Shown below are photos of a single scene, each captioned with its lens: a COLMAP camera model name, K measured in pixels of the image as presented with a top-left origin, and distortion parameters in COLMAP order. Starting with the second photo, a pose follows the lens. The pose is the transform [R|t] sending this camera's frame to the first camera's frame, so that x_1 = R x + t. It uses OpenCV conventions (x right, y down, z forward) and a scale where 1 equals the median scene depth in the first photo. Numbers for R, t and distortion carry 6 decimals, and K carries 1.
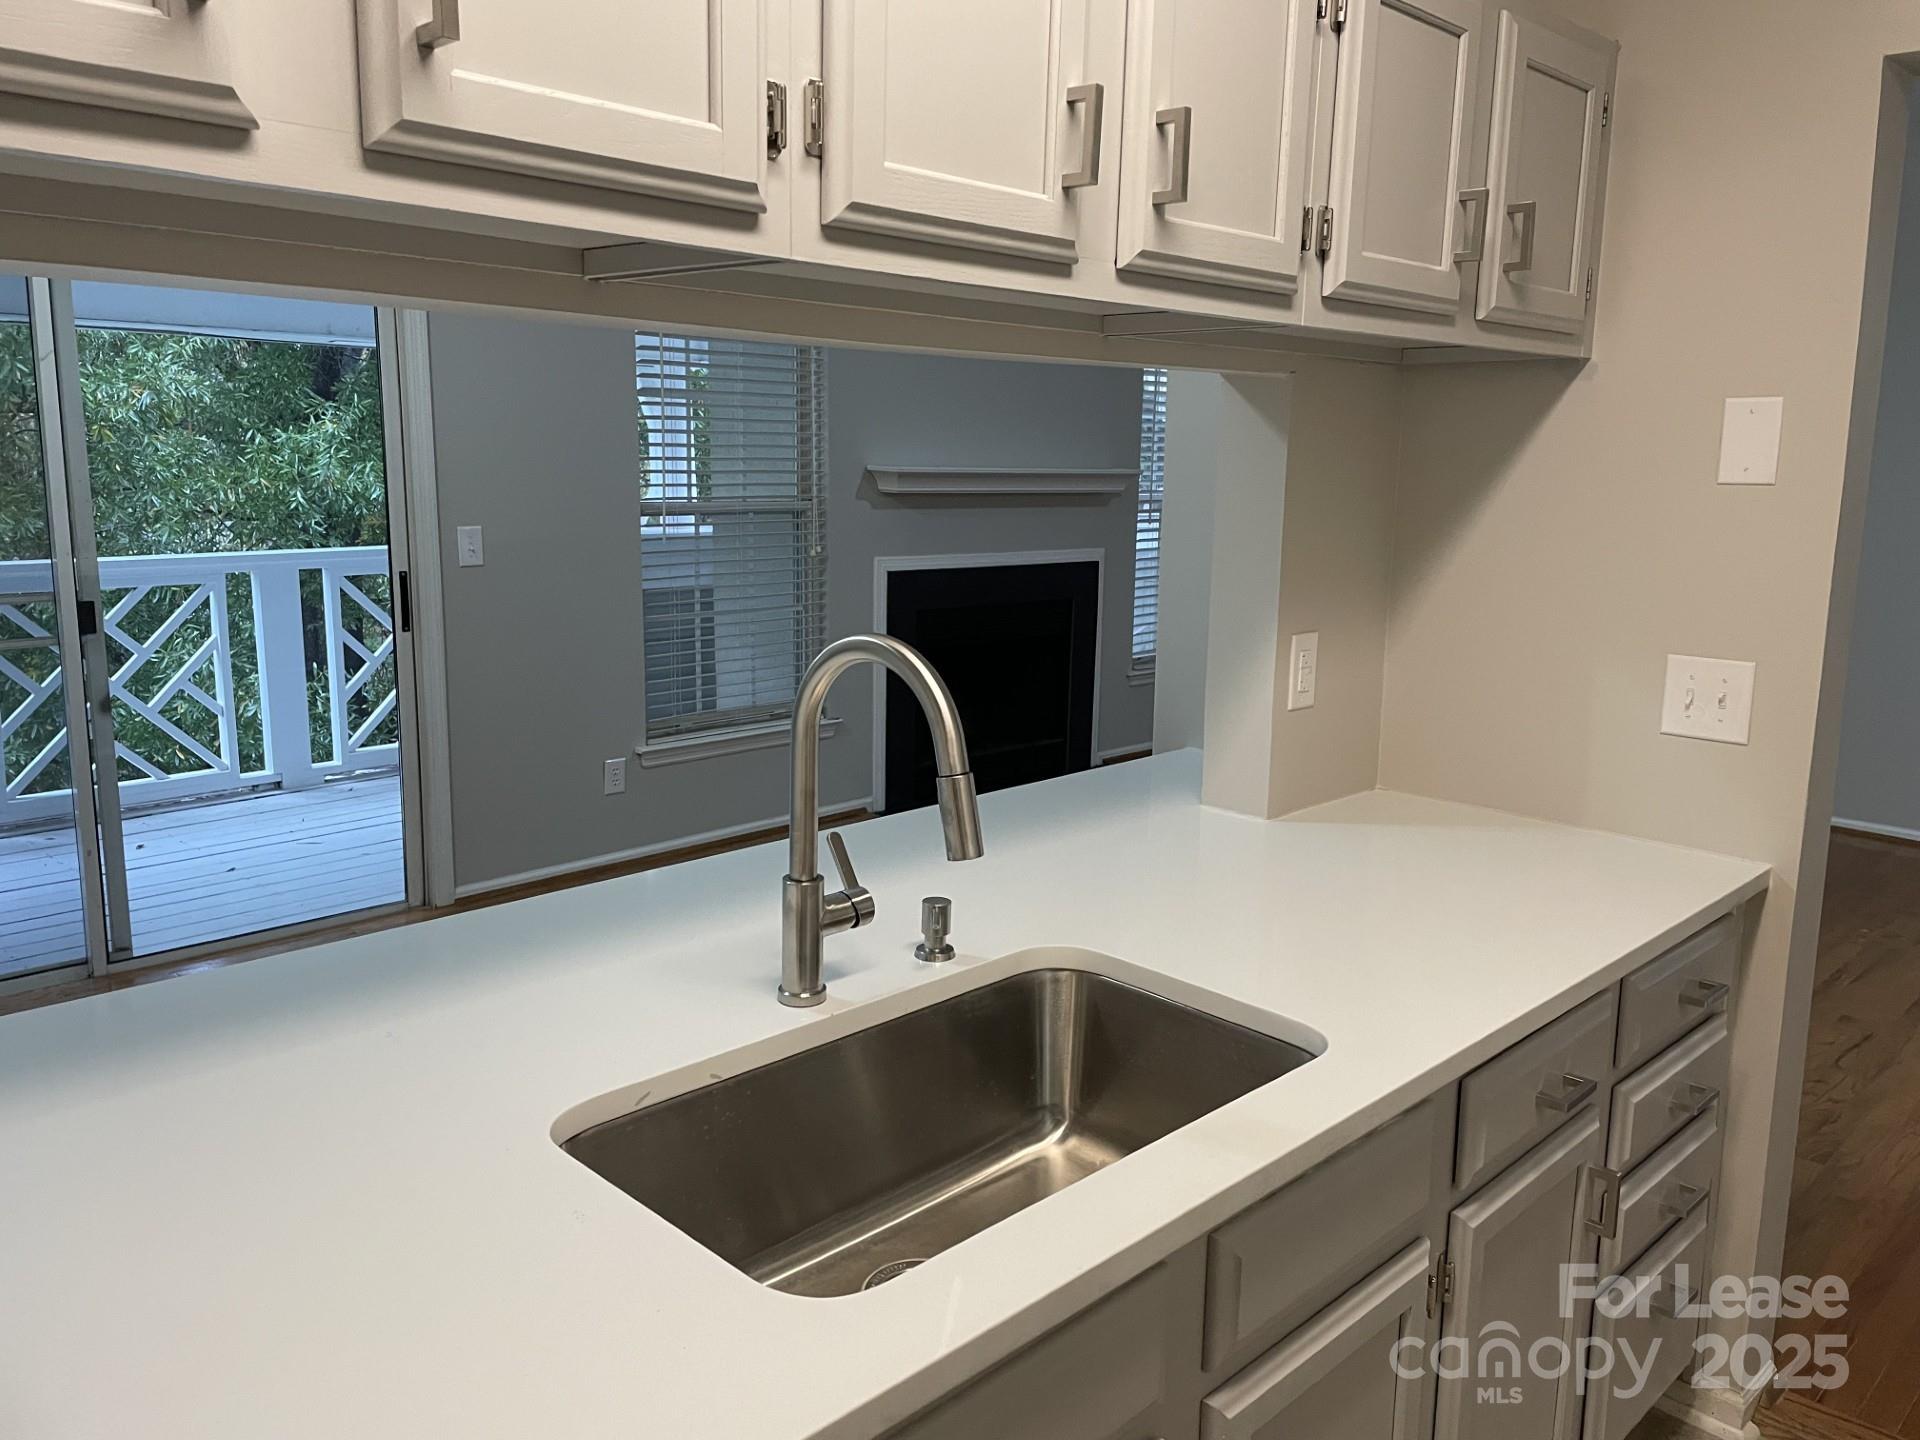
lens RADIAL K [[1436.0, 0, 964.6], [0, 1436.0, 707.6], [0, 0, 1]] dist [0.073984, -0.065418]
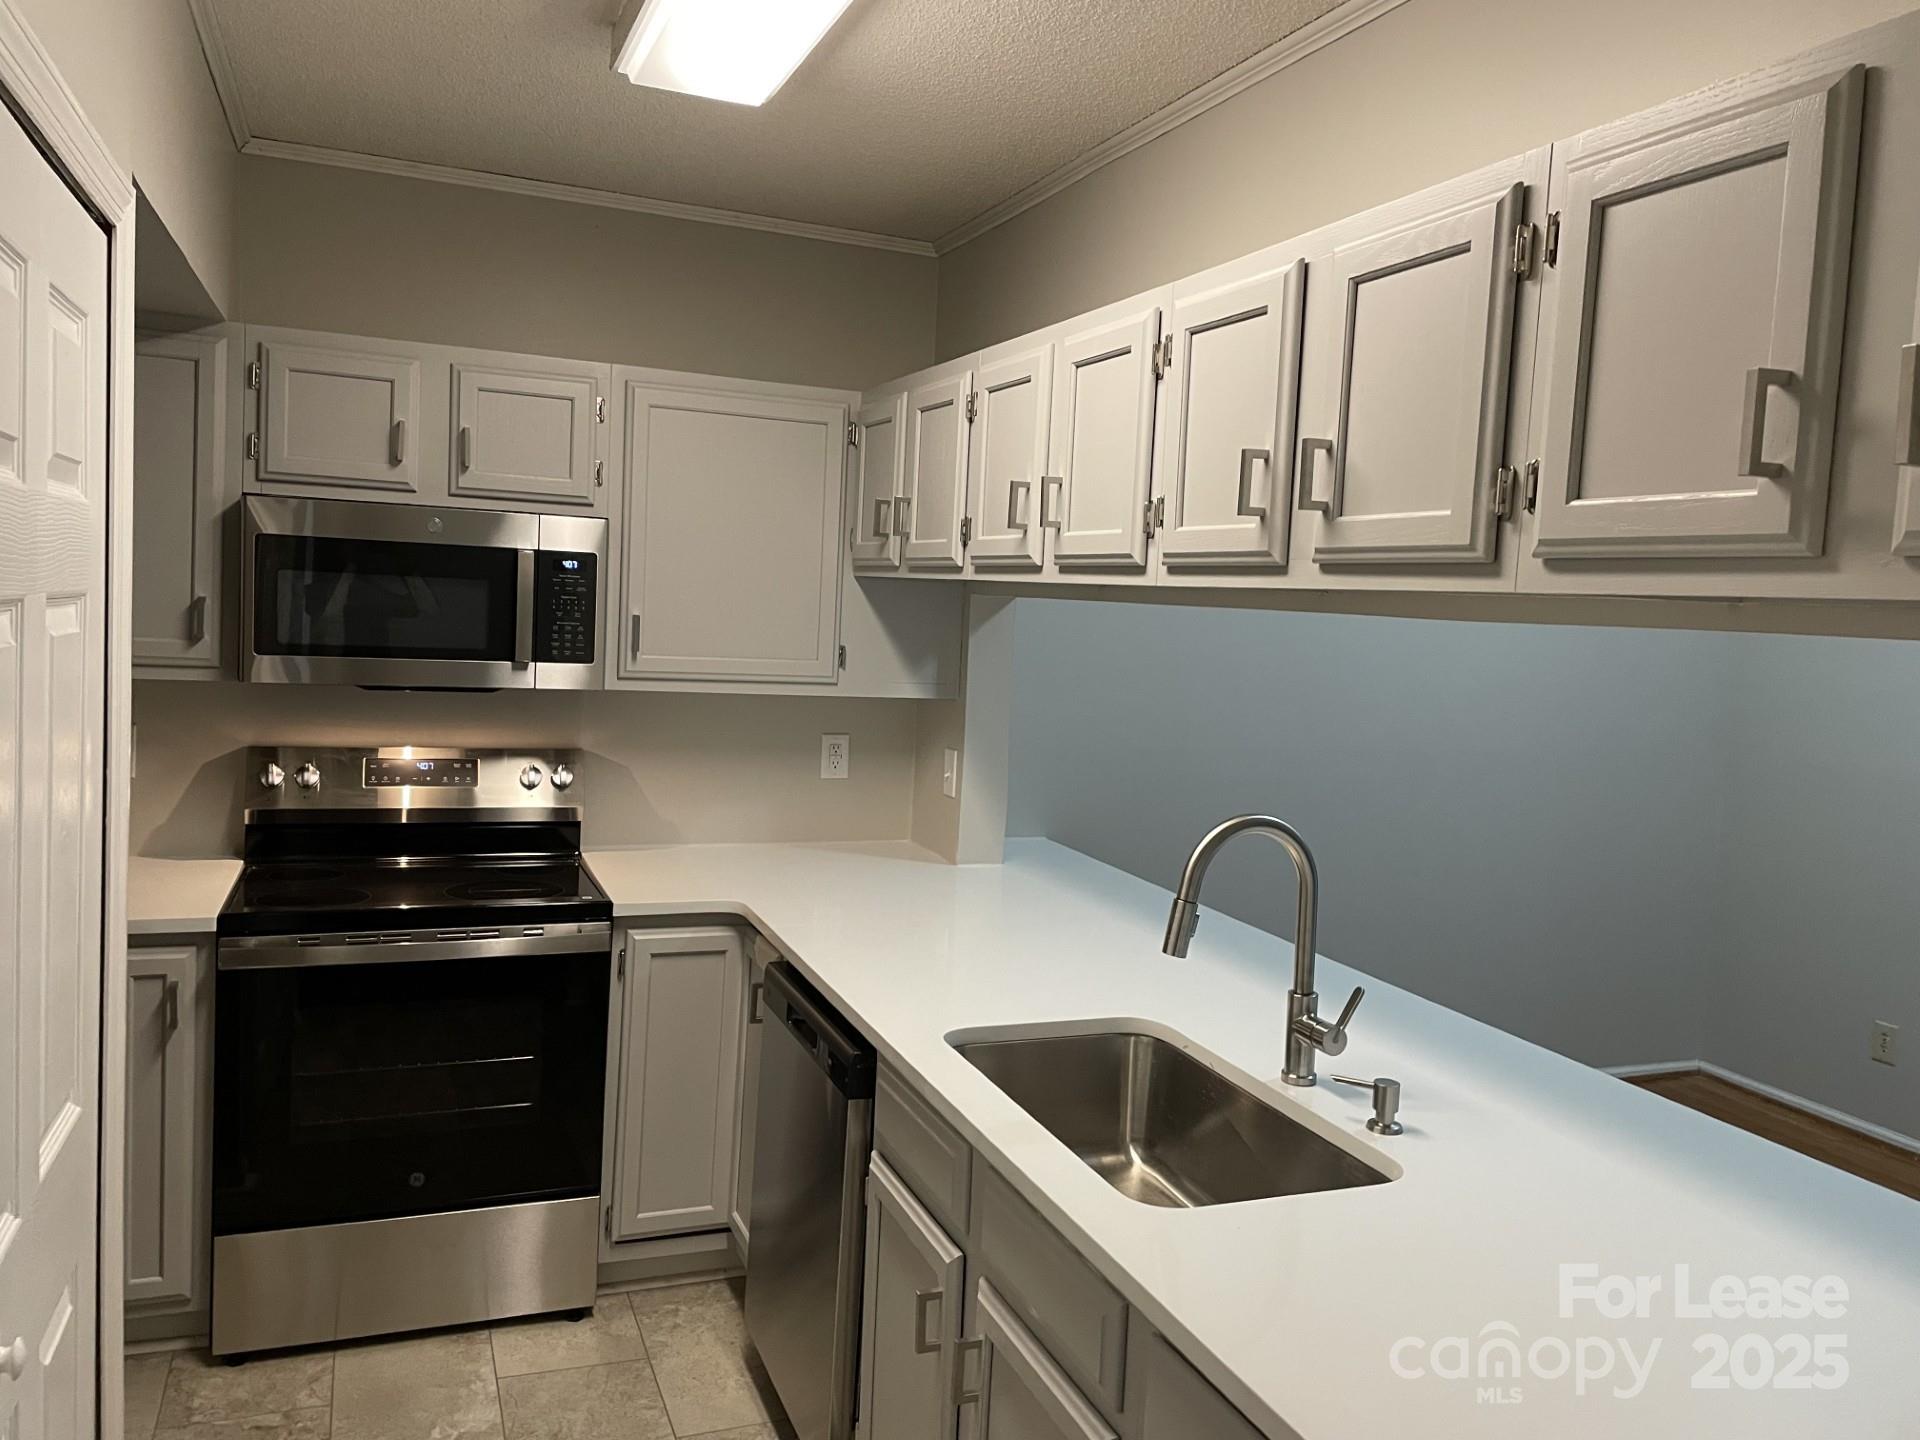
lens RADIAL K [[1436.0, 0, 959.7], [0, 1436.0, 719.4], [0, 0, 1]] dist [0.073984, -0.065418]
pose [[-0.406963, 0.038662, -0.912626, 0.402297], [-0.213280, 0.967466, 0.136093, -0.080706], [0.888196, 0.250030, -0.385477, 0.362416]]
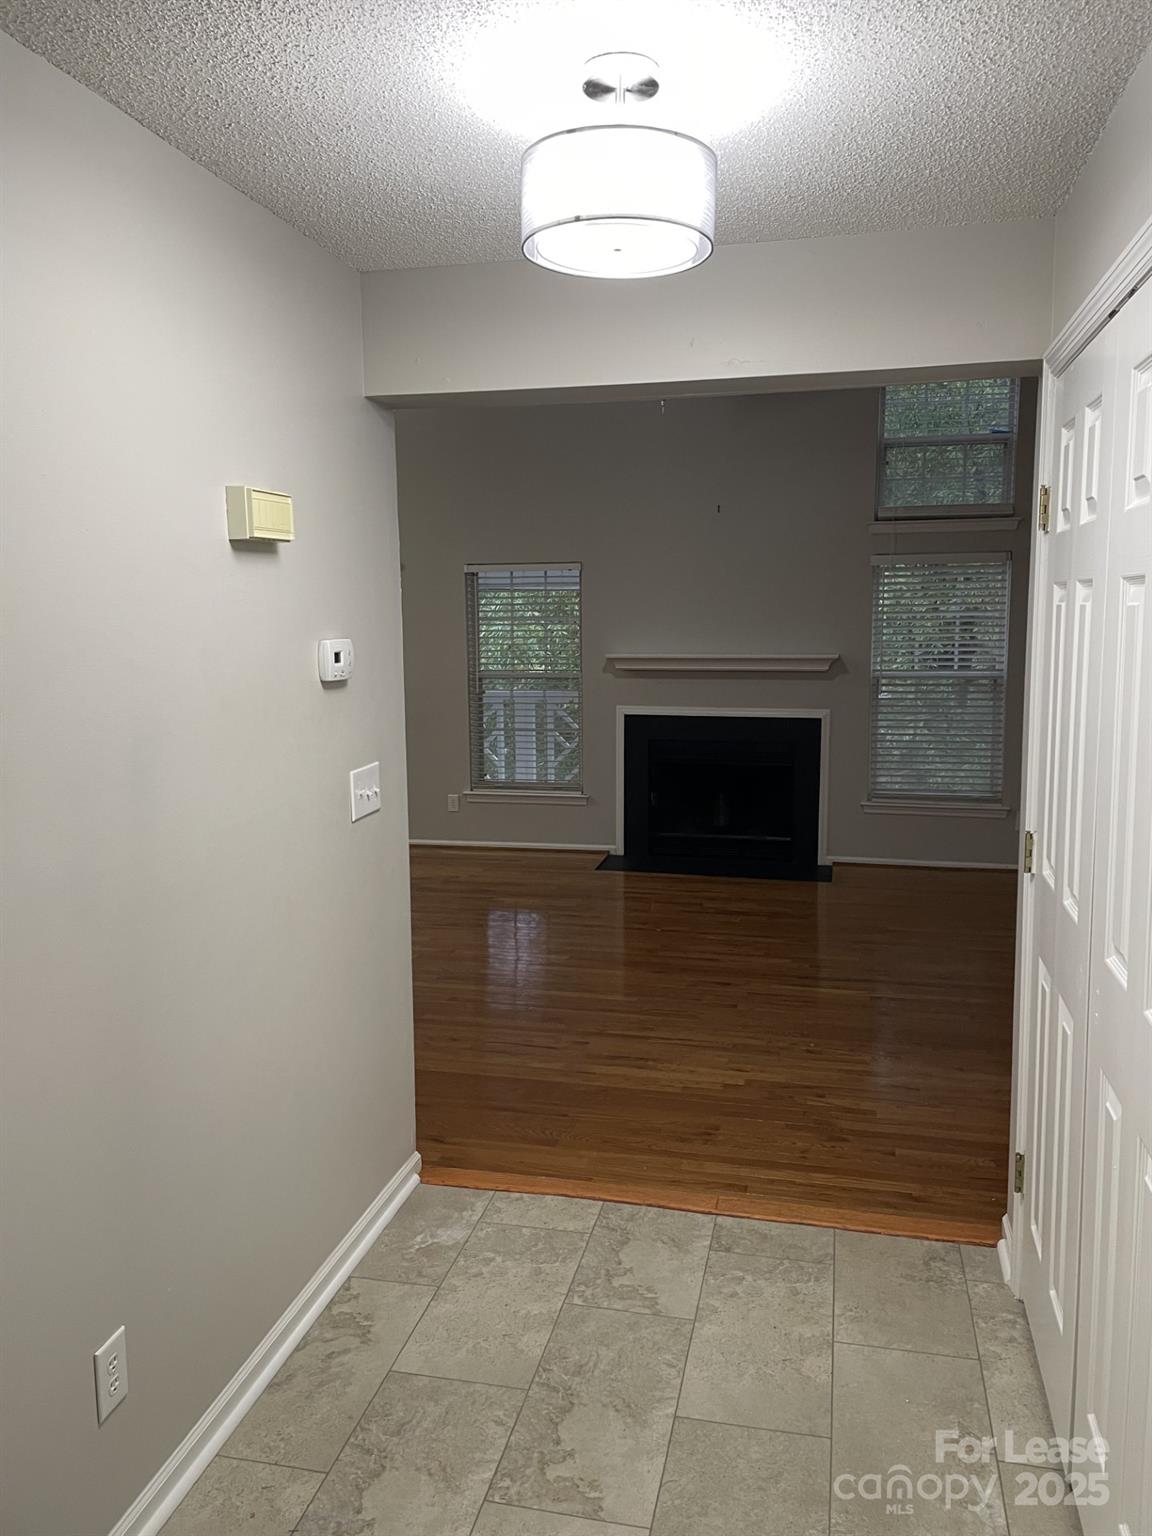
lens RADIAL K [[1148.8, 0, 571.5], [0, 1148.8, 761.6], [0, 0, 1]] dist [0.073984, -0.065418]
pose [[0.509666, 0.091412, -0.855502, 1.200319], [-0.129503, 0.991162, 0.028756, -0.077782], [0.850570, 0.096134, 0.517000, 0.274067]]
